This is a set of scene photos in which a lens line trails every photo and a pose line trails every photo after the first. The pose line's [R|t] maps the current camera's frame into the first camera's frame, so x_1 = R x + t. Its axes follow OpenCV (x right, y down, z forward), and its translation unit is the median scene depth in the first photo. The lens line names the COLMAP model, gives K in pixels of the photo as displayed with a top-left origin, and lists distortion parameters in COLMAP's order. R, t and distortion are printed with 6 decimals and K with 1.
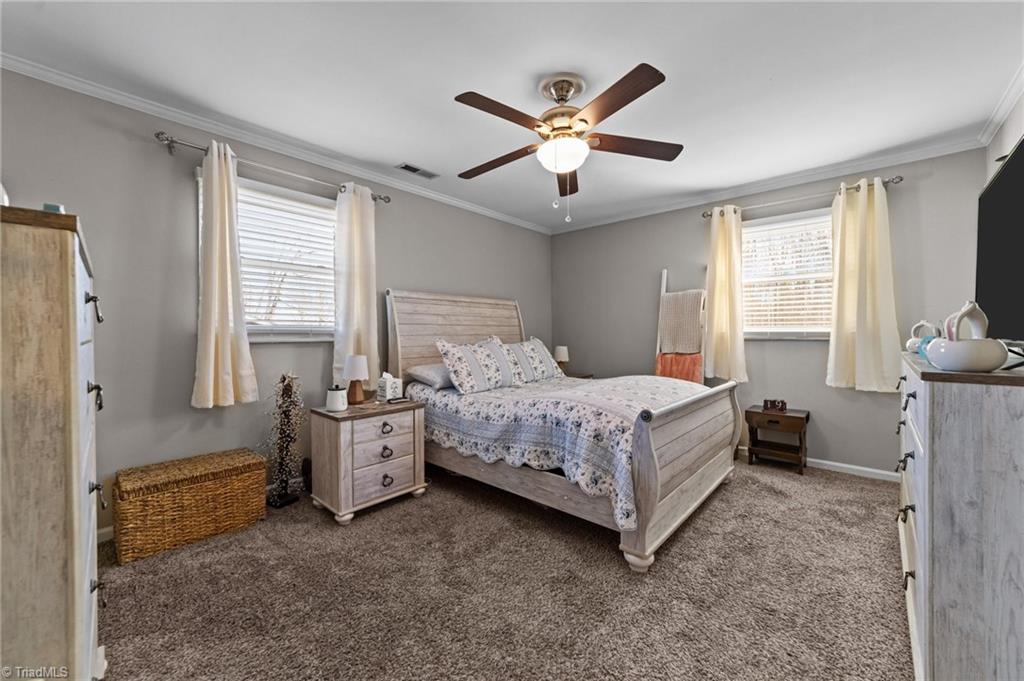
lens RADIAL K [[394.2, 0, 509.9], [0, 394.2, 335.2], [0, 0, 1]] dist [-0.007295, 0.004127]
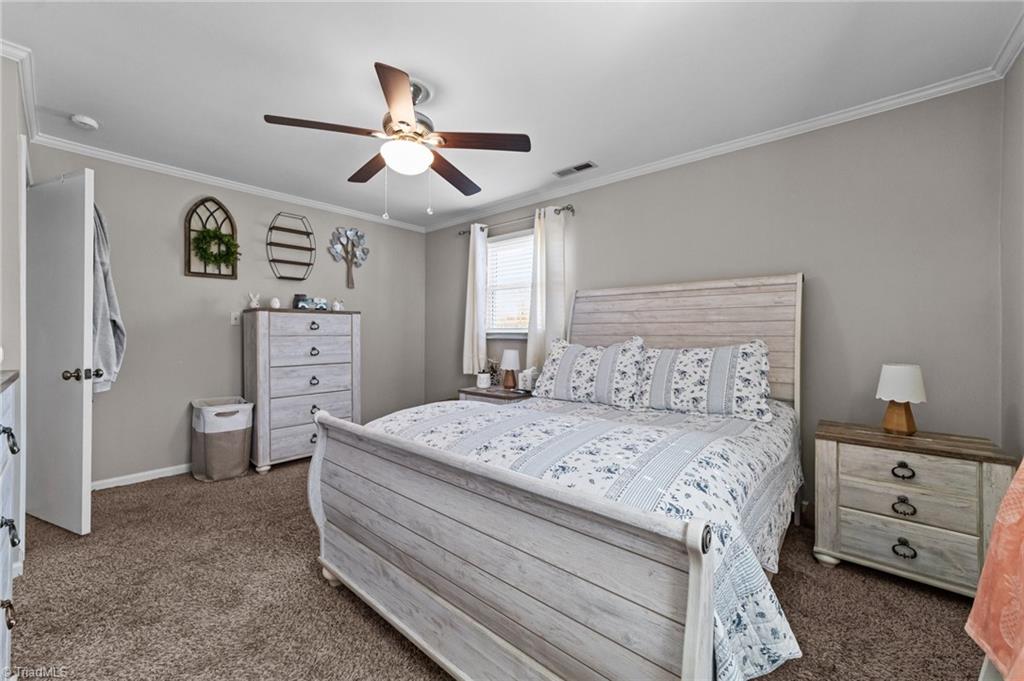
lens RADIAL K [[394.2, 0, 509.5], [0, 394.2, 335.9], [0, 0, 1]] dist [-0.007295, 0.004127]
pose [[0.032173, 0.008075, -0.999450, 0.701954], [-0.007371, 0.999942, 0.007842, -0.003863], [0.999455, 0.007114, 0.032231, 0.754762]]
